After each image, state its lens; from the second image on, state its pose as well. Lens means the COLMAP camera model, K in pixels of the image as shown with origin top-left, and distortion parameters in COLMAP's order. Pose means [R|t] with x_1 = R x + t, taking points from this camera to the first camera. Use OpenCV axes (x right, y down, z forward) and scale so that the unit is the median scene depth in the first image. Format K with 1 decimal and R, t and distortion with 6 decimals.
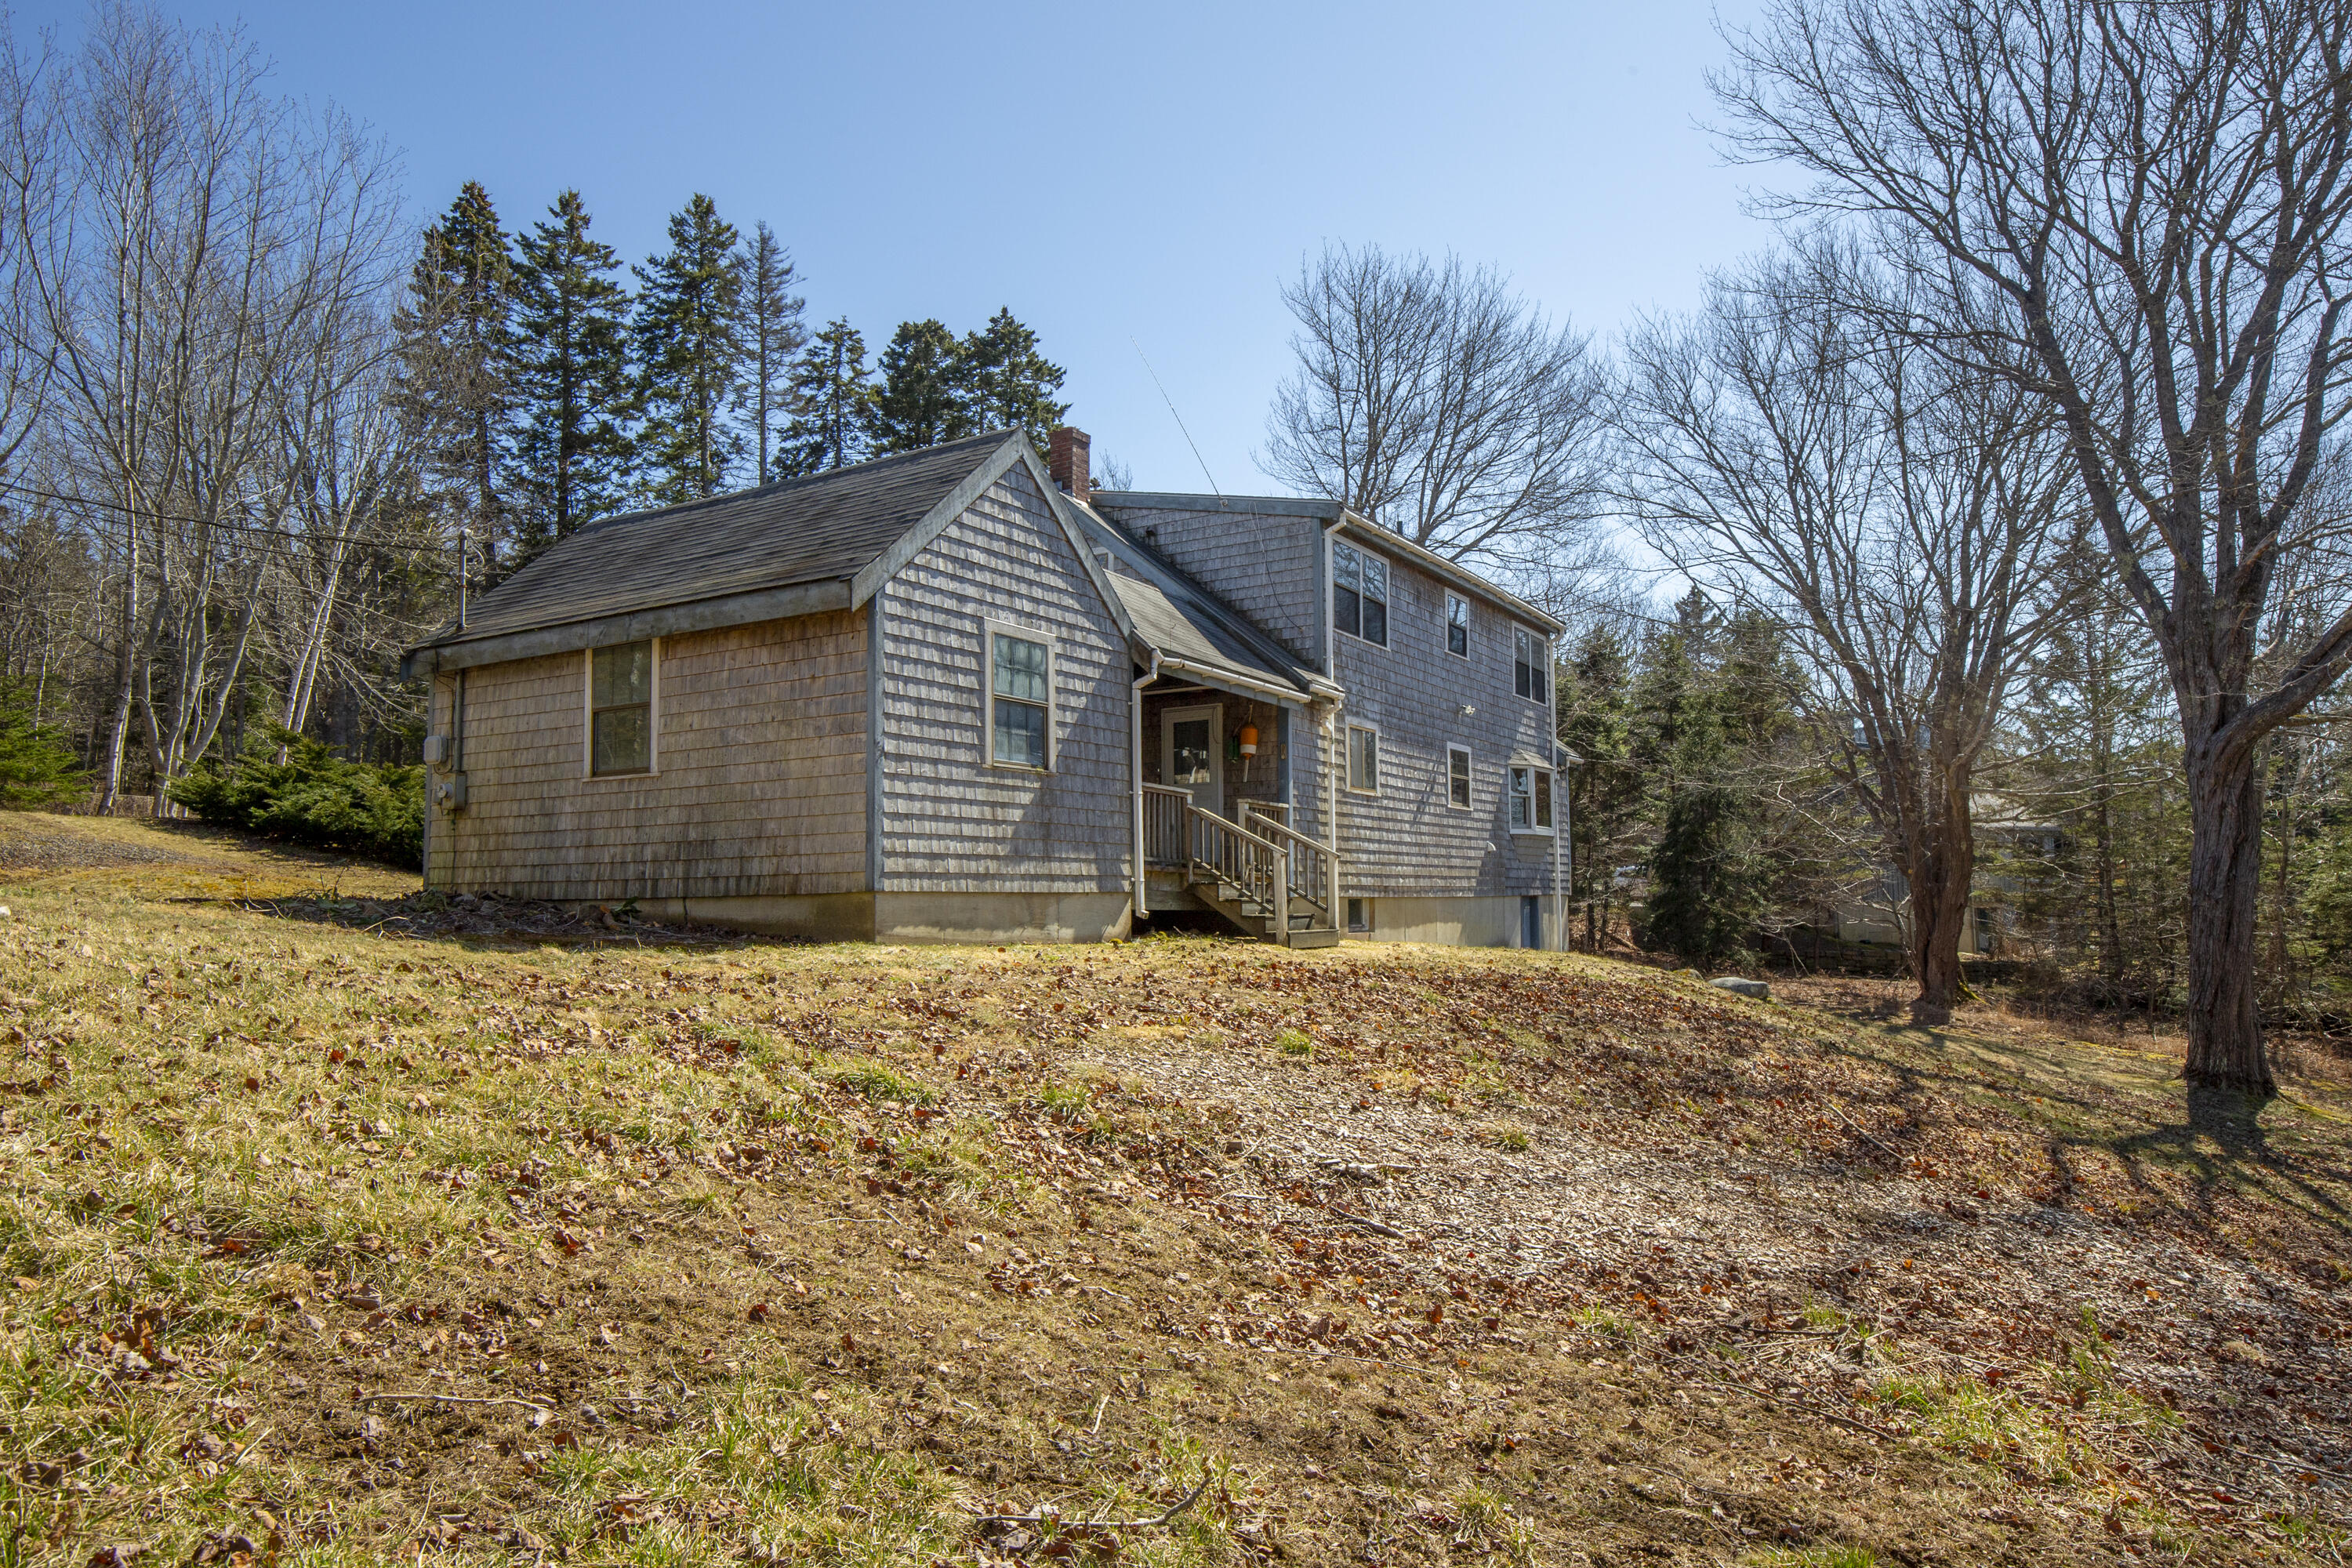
lens RADIAL K [[1421.4, 0, 1176.0], [0, 1421.4, 784.0], [0, 0, 1]] dist [-0.002045, 0.000635]
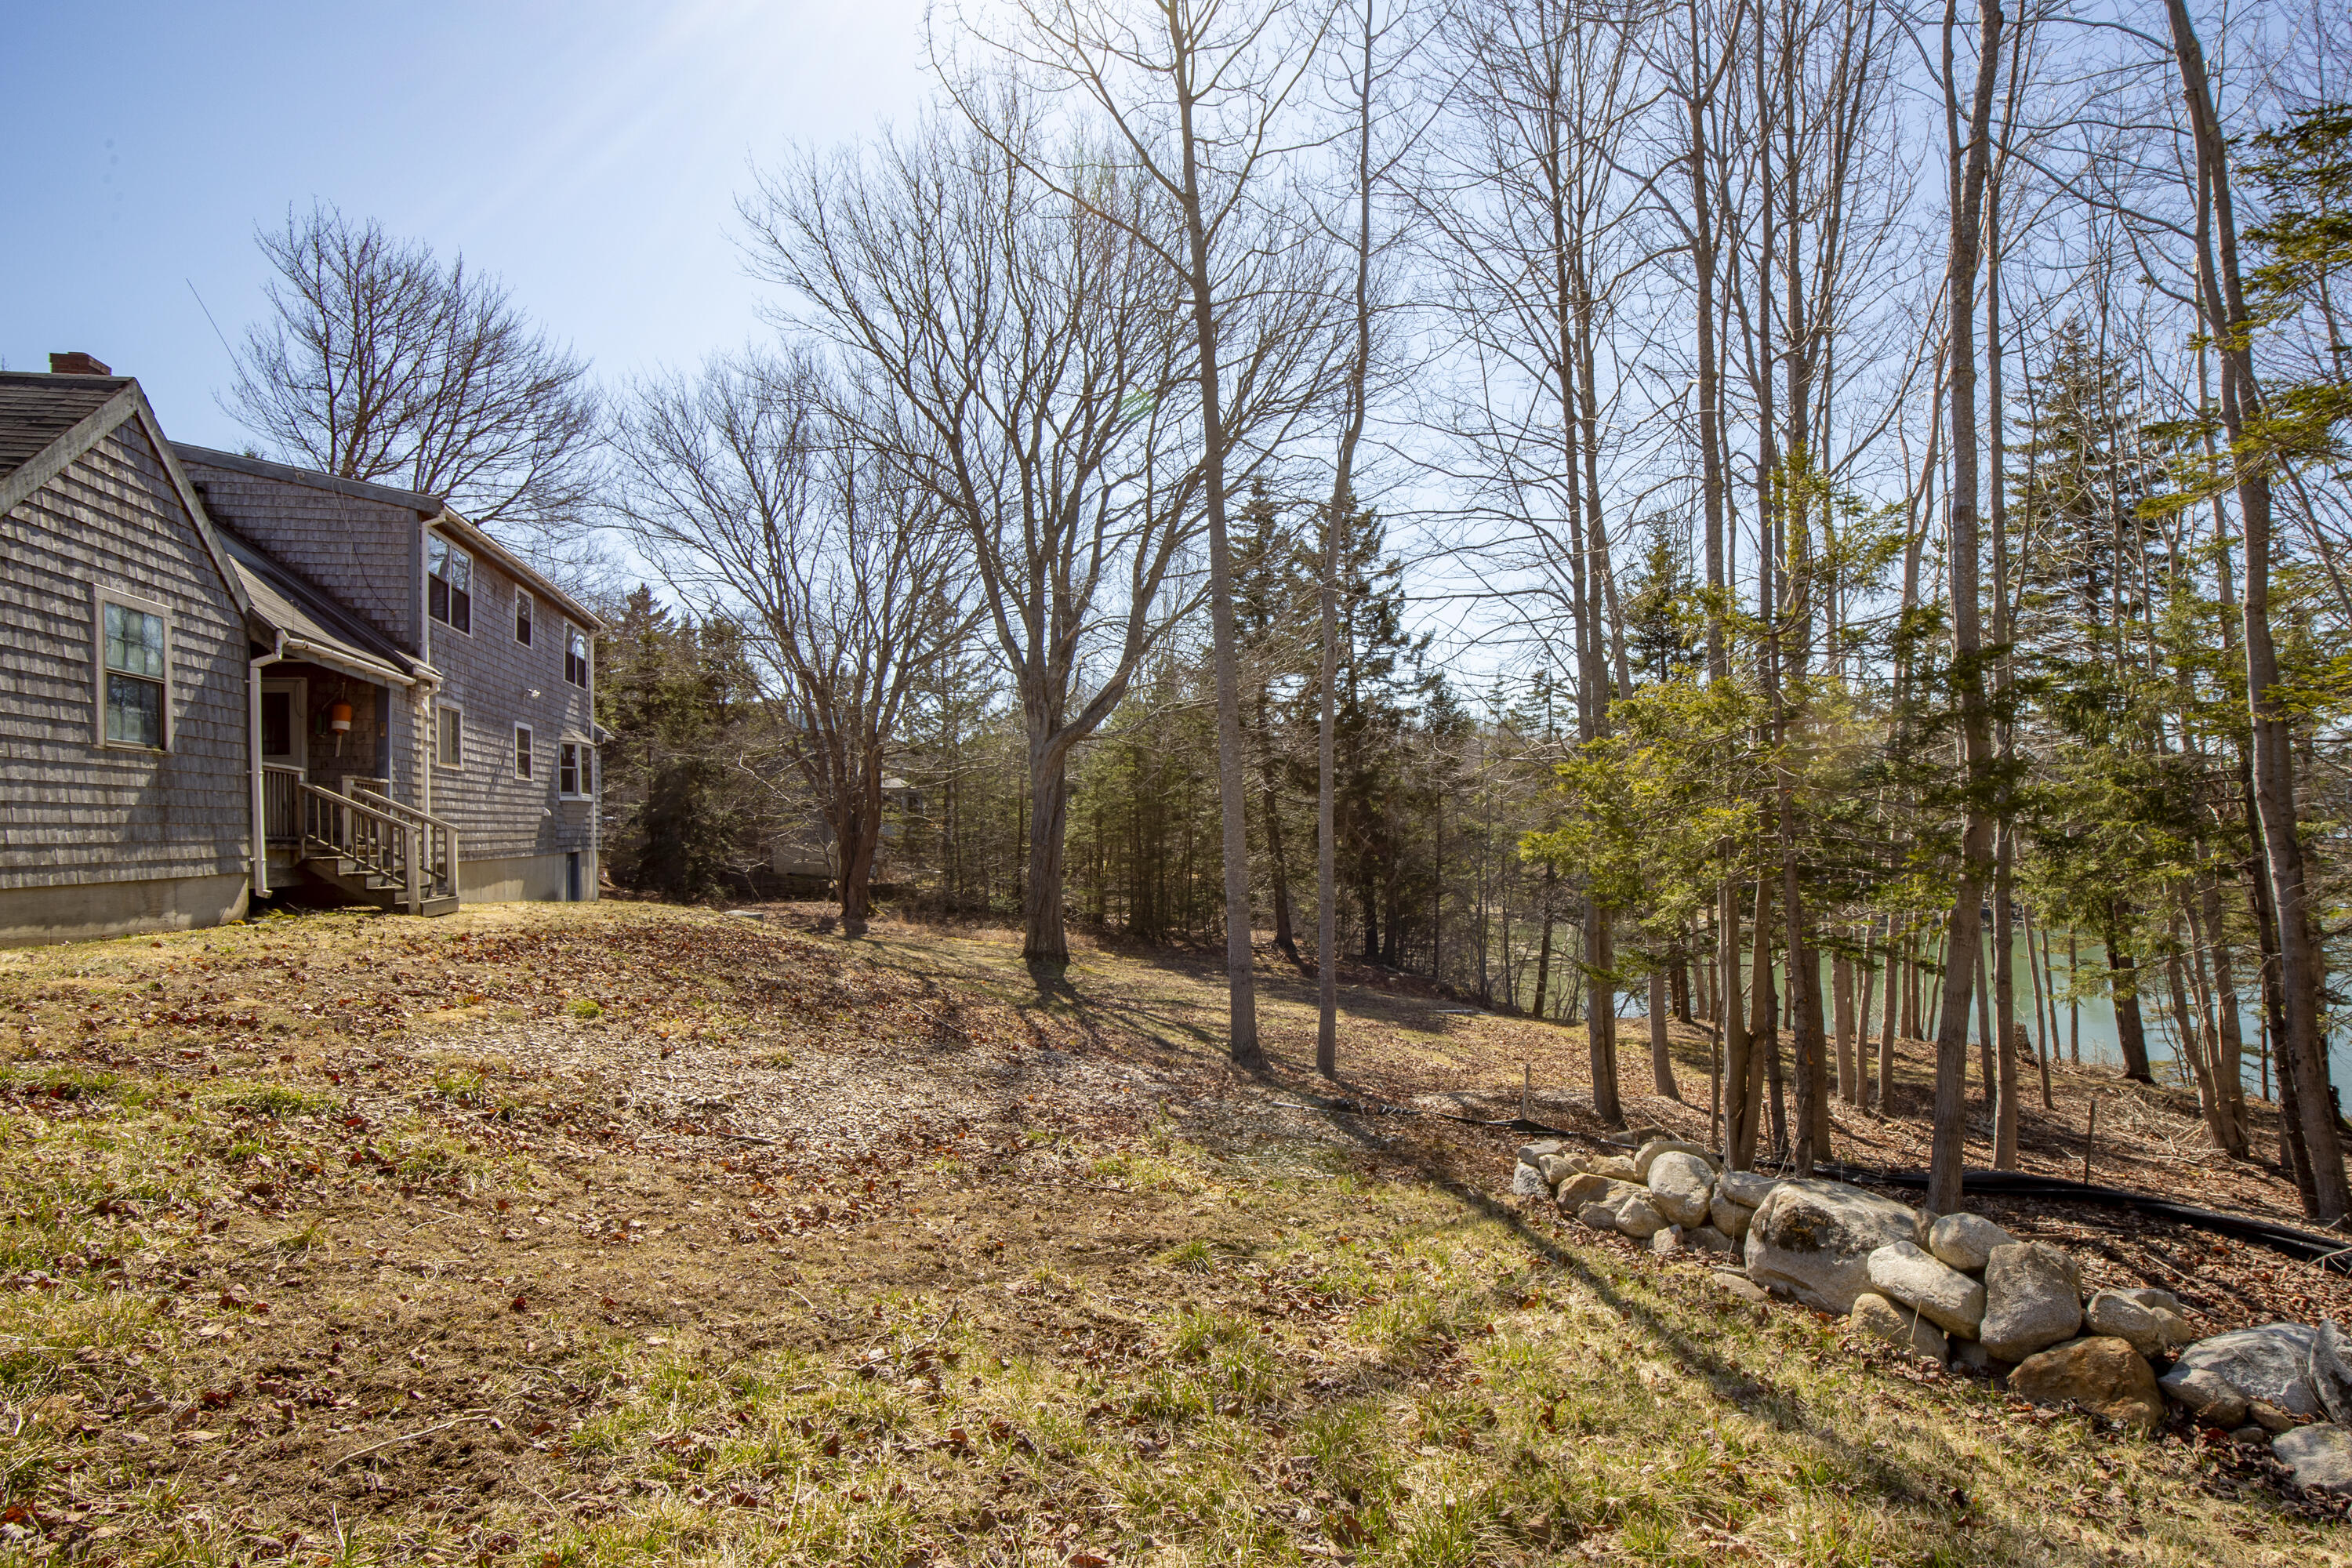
lens RADIAL K [[1122.9, 0, 1173.6], [0, 1122.9, 818.7], [0, 0, 1]] dist [-0.015176, 0.000216]
pose [[0.702559, -0.004537, 0.711611, -0.146497], [-0.038647, 0.998261, 0.044520, -0.023645], [-0.710575, -0.058780, 0.701162, -0.002062]]
